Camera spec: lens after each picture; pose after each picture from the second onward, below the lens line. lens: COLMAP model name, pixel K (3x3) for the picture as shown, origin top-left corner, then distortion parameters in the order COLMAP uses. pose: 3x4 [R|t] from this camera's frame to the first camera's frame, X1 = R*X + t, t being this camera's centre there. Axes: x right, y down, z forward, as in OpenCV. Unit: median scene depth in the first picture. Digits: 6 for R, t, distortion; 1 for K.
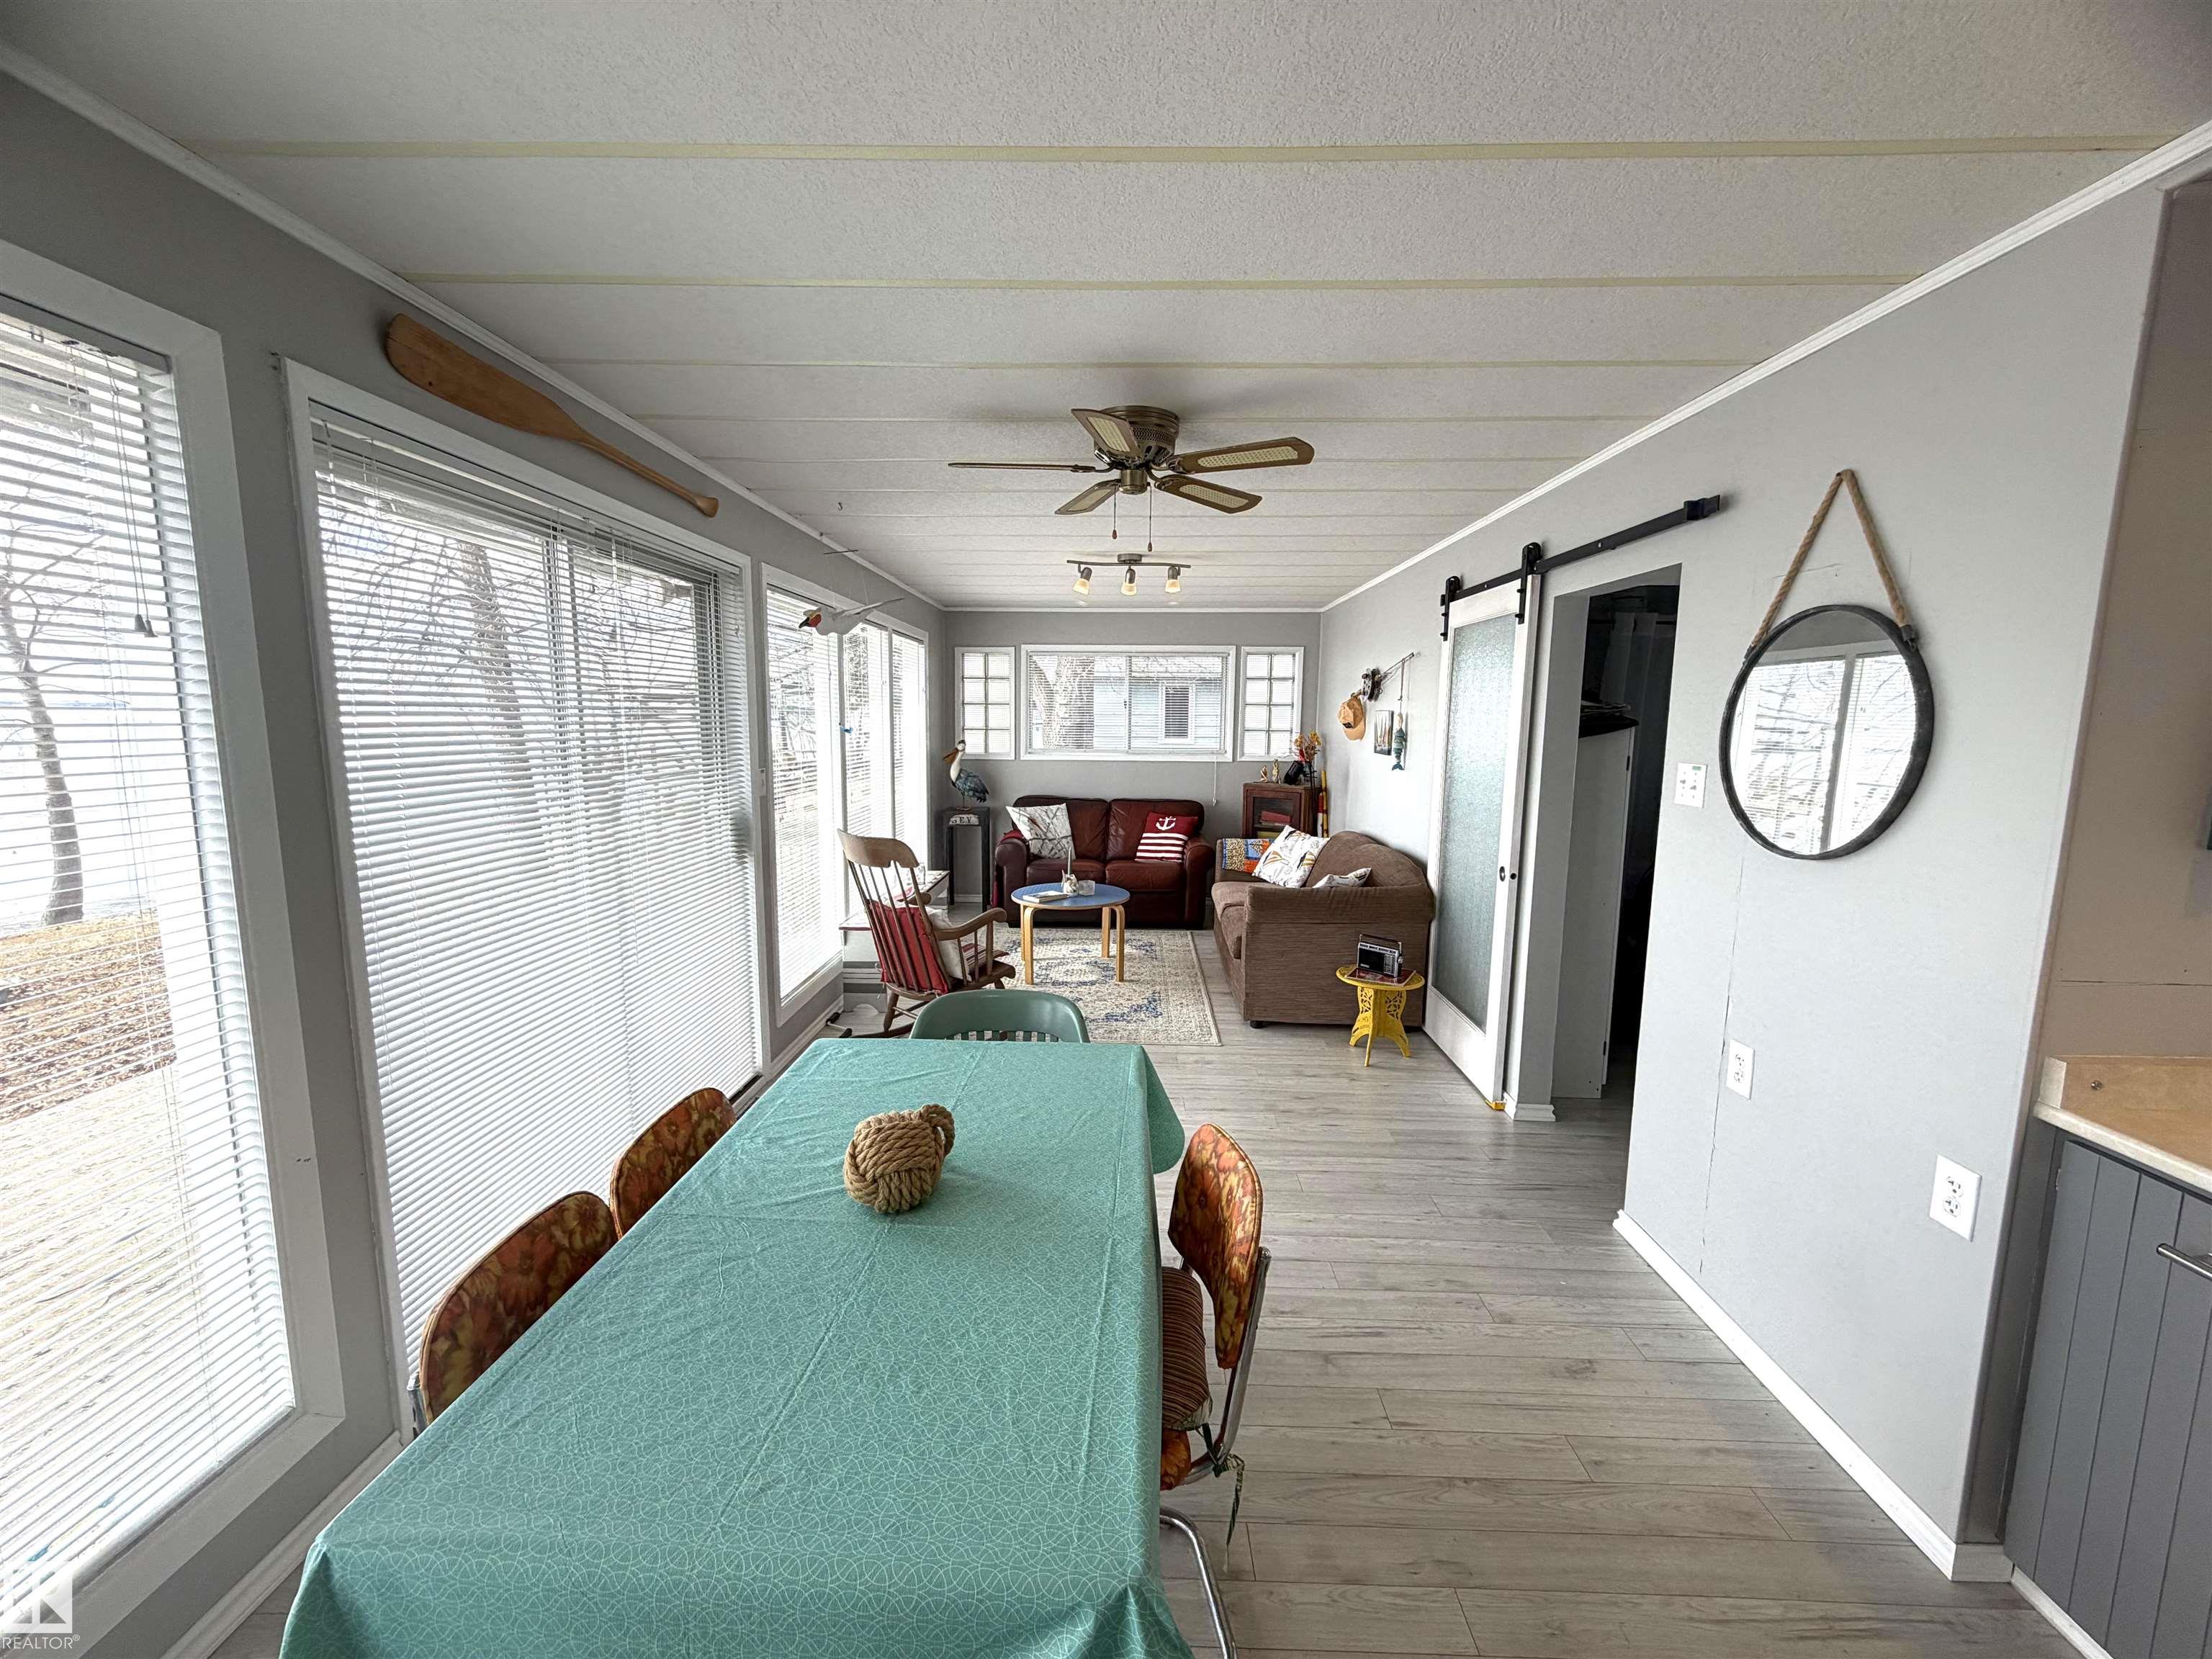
lens RADIAL K [[881.8, 0, 1104.9], [0, 881.8, 831.7], [0, 0, 1]] dist [-0.000776, 0.000258]
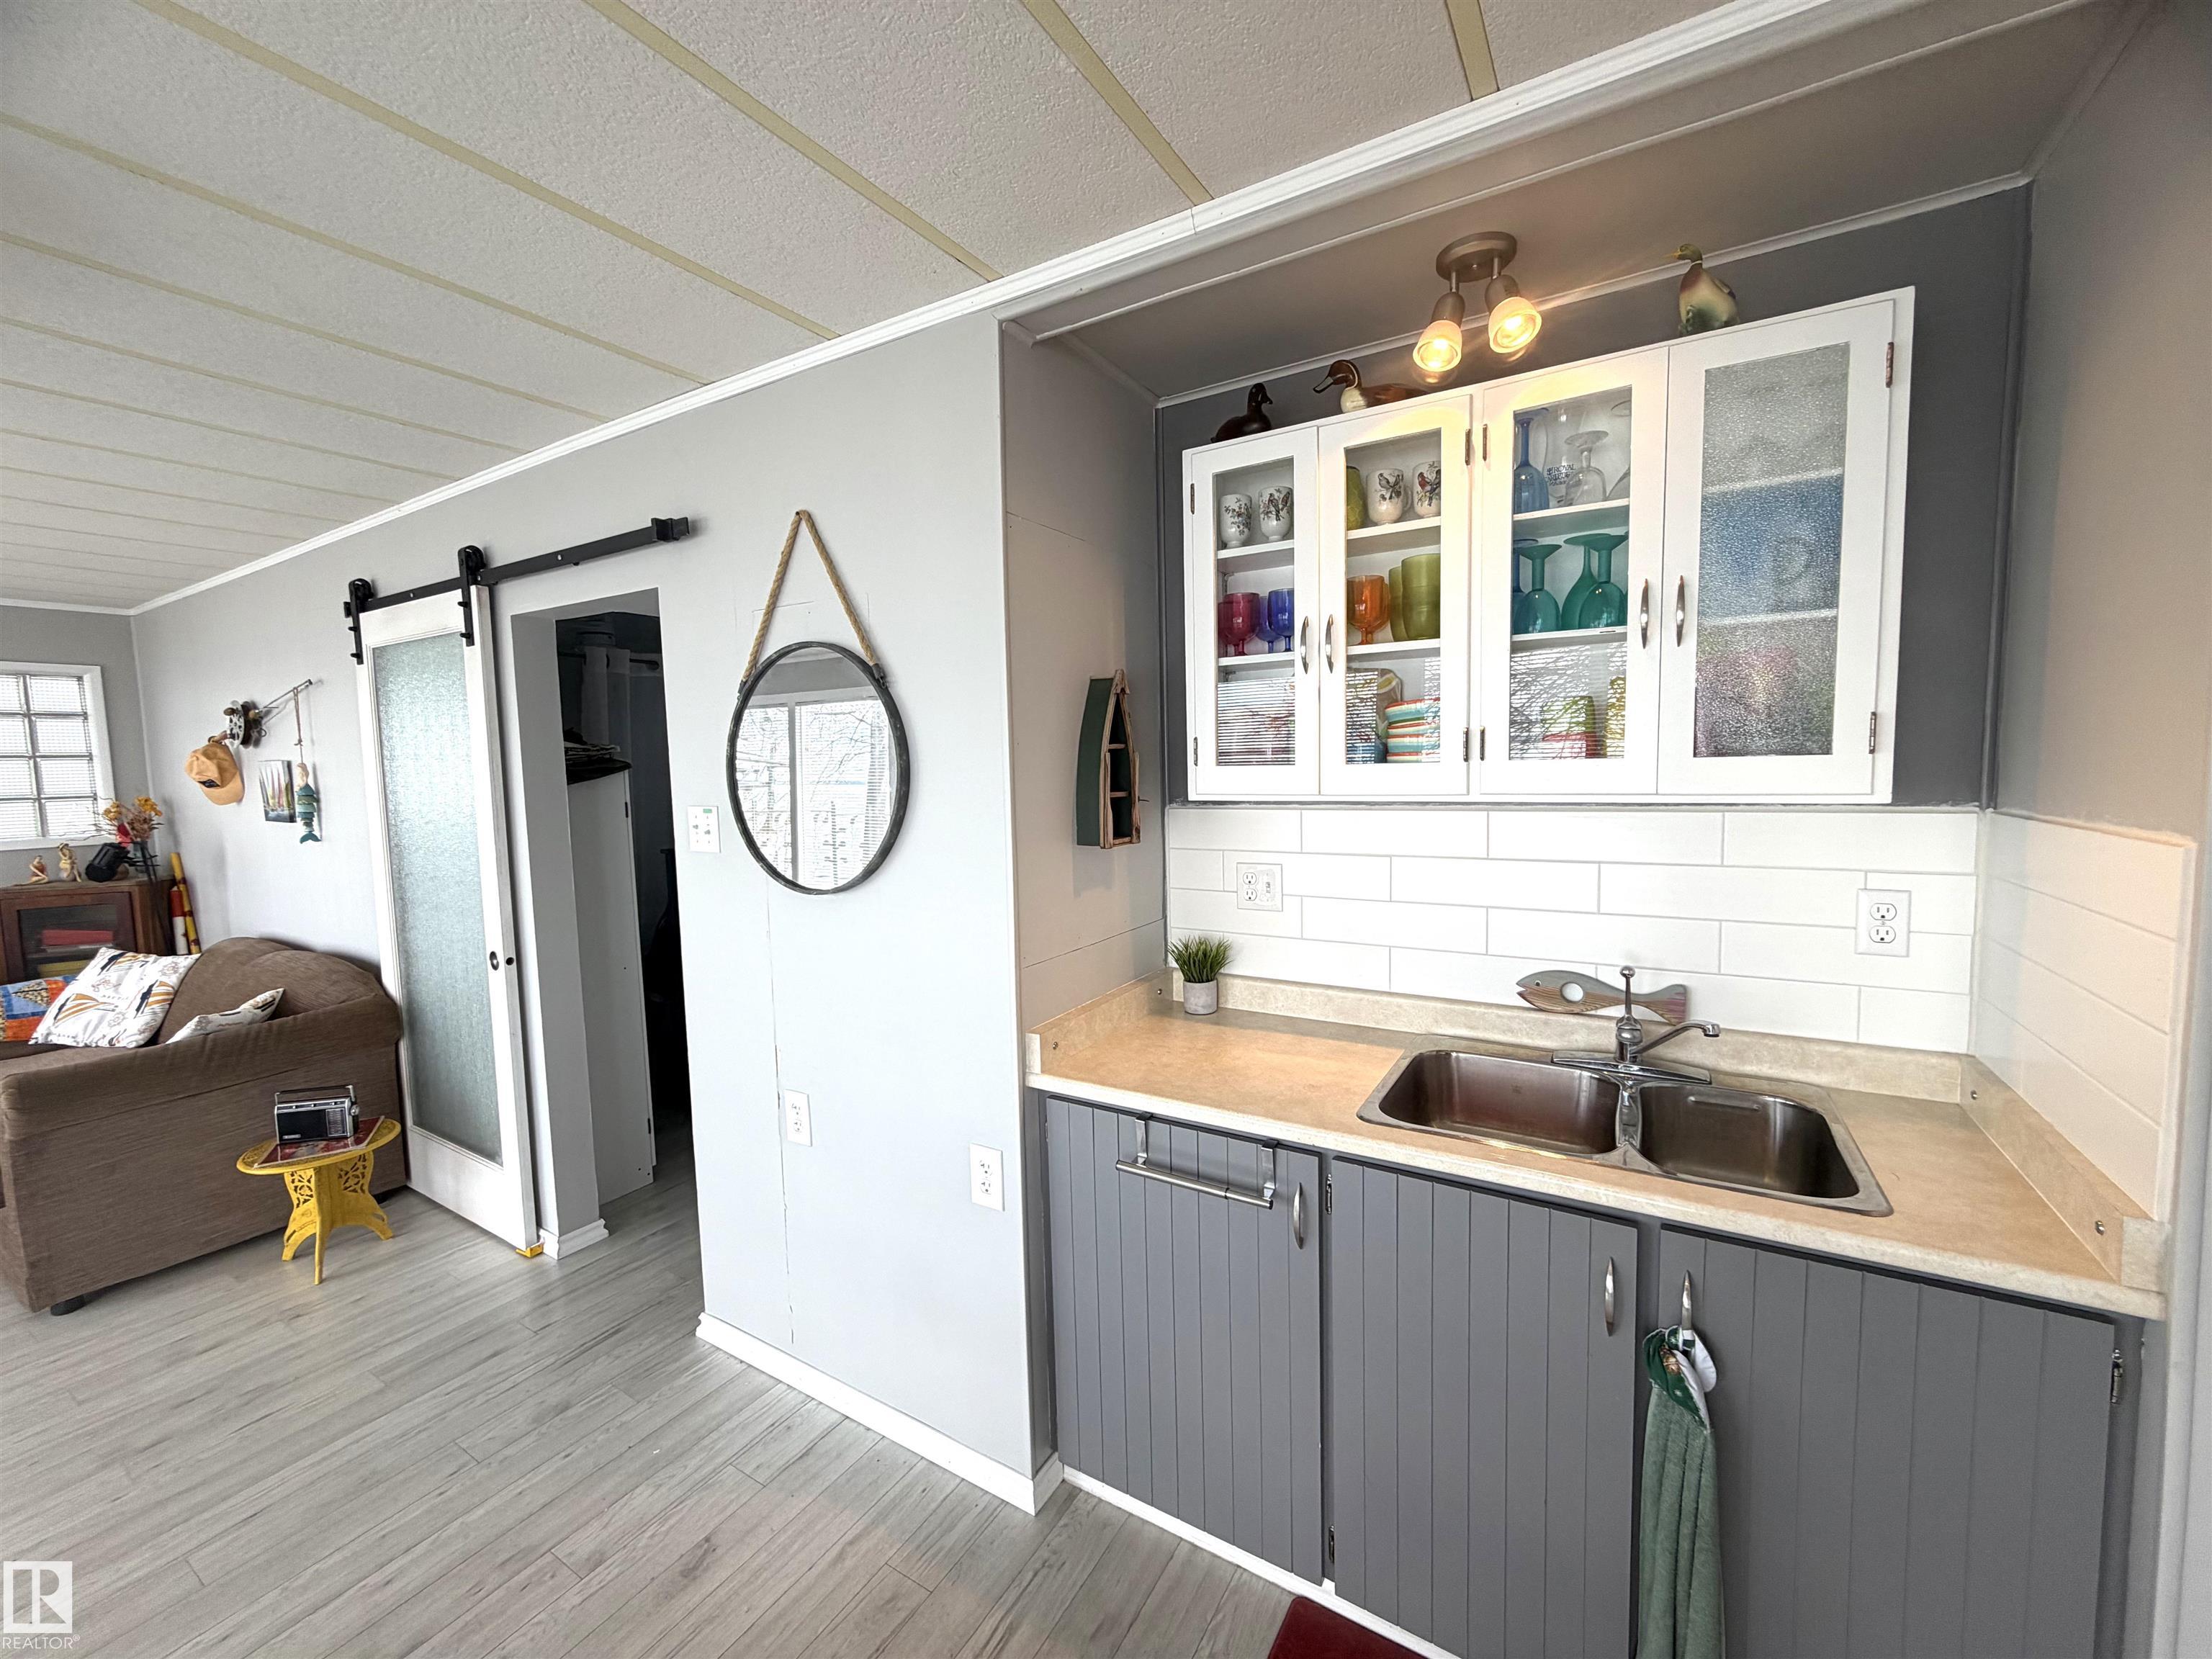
lens RADIAL K [[881.8, 0, 1100.2], [0, 881.8, 829.8], [0, 0, 1]] dist [-0.000776, 0.000258]
pose [[0.502146, -0.093664, 0.859695, 0.060908], [0.139379, 0.989886, 0.026438, -0.014547], [-0.853477, 0.106548, 0.510122, 0.132992]]
